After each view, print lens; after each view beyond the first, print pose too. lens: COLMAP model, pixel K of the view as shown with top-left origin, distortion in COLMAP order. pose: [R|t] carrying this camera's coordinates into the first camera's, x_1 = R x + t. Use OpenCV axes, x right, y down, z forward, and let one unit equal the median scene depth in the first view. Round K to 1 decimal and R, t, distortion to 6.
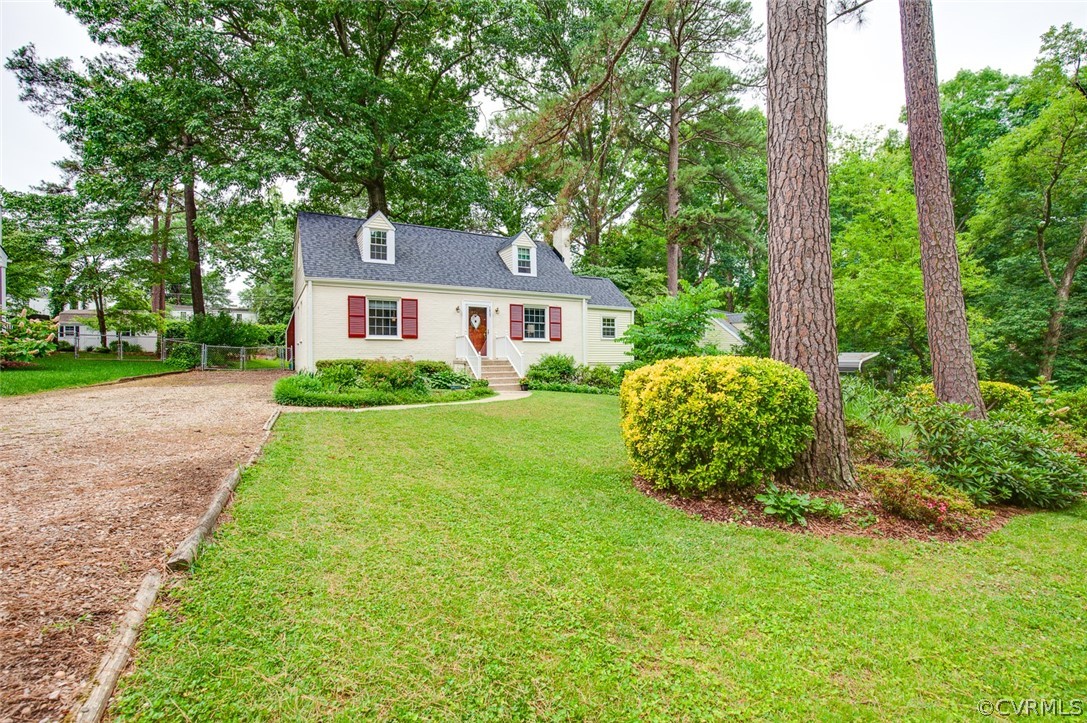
lens RADIAL K [[494.6, 0, 550.0], [0, 494.6, 360.4], [0, 0, 1]] dist [-0.029868, 0.000206]
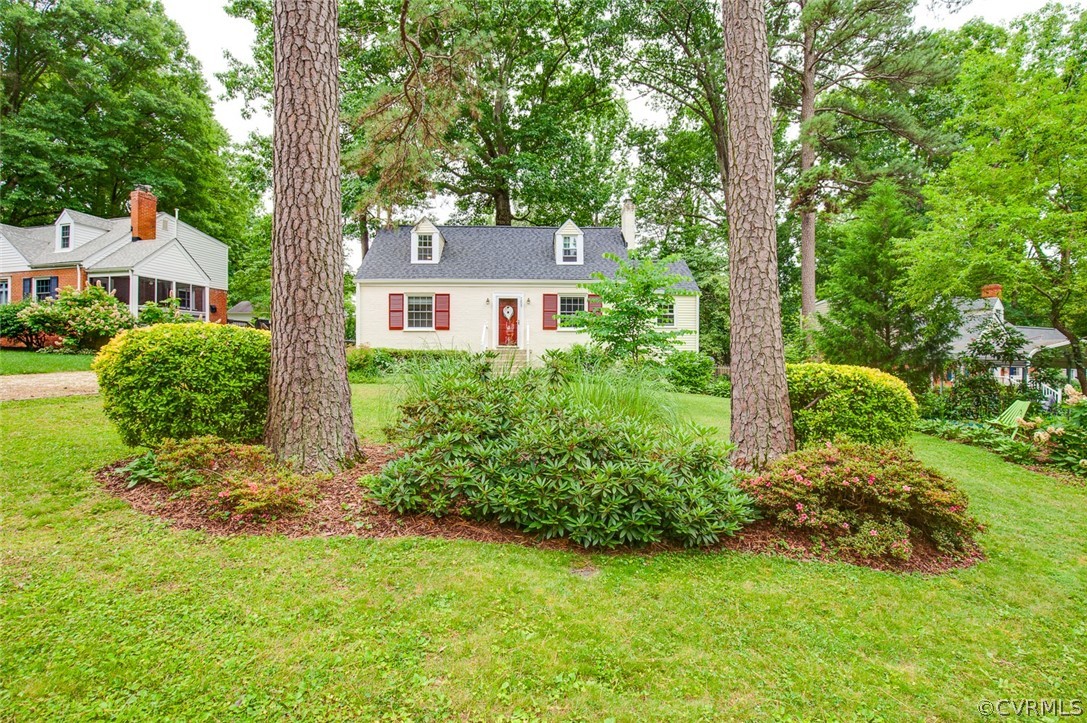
lens RADIAL K [[494.6, 0, 548.8], [0, 494.6, 358.6], [0, 0, 1]] dist [-0.029868, 0.000206]
pose [[0.893738, 0.003536, -0.448576, 0.403141], [-0.003306, 0.999994, 0.001296, 0.016906], [0.448578, 0.000324, 0.893744, 0.118517]]
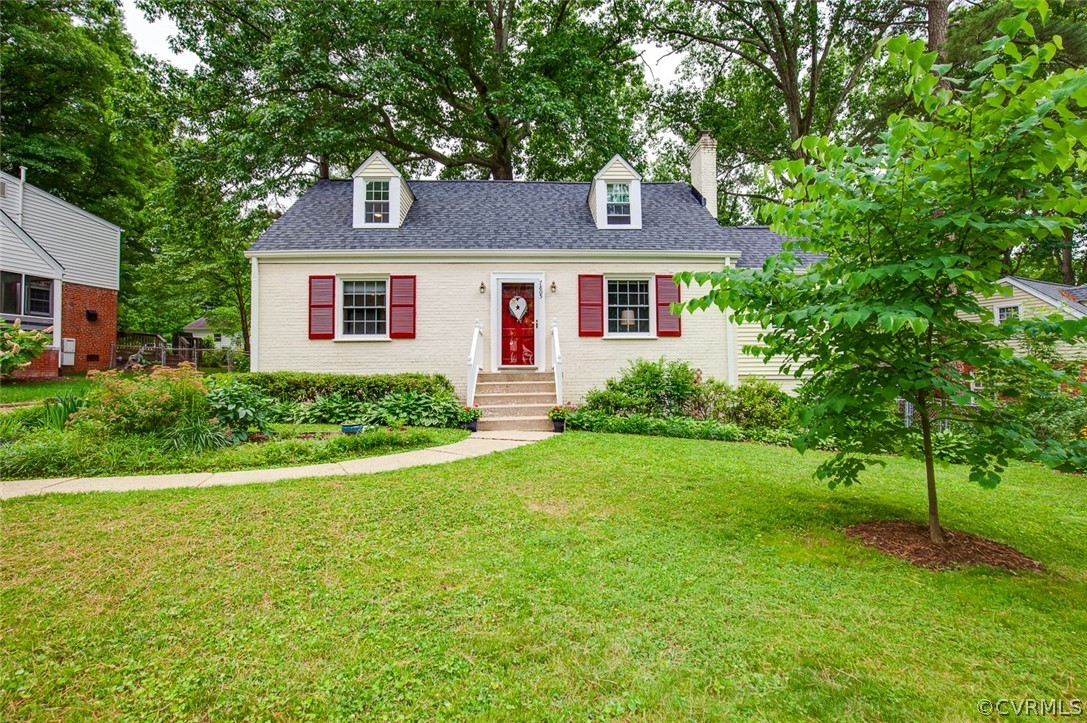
lens RADIAL K [[494.6, 0, 547.0], [0, 494.6, 365.4], [0, 0, 1]] dist [-0.029868, 0.000206]
pose [[0.892526, -0.014219, -0.450771, 0.153893], [0.005126, 0.999758, -0.021386, 0.004132], [0.450966, 0.016776, 0.892383, 0.502264]]
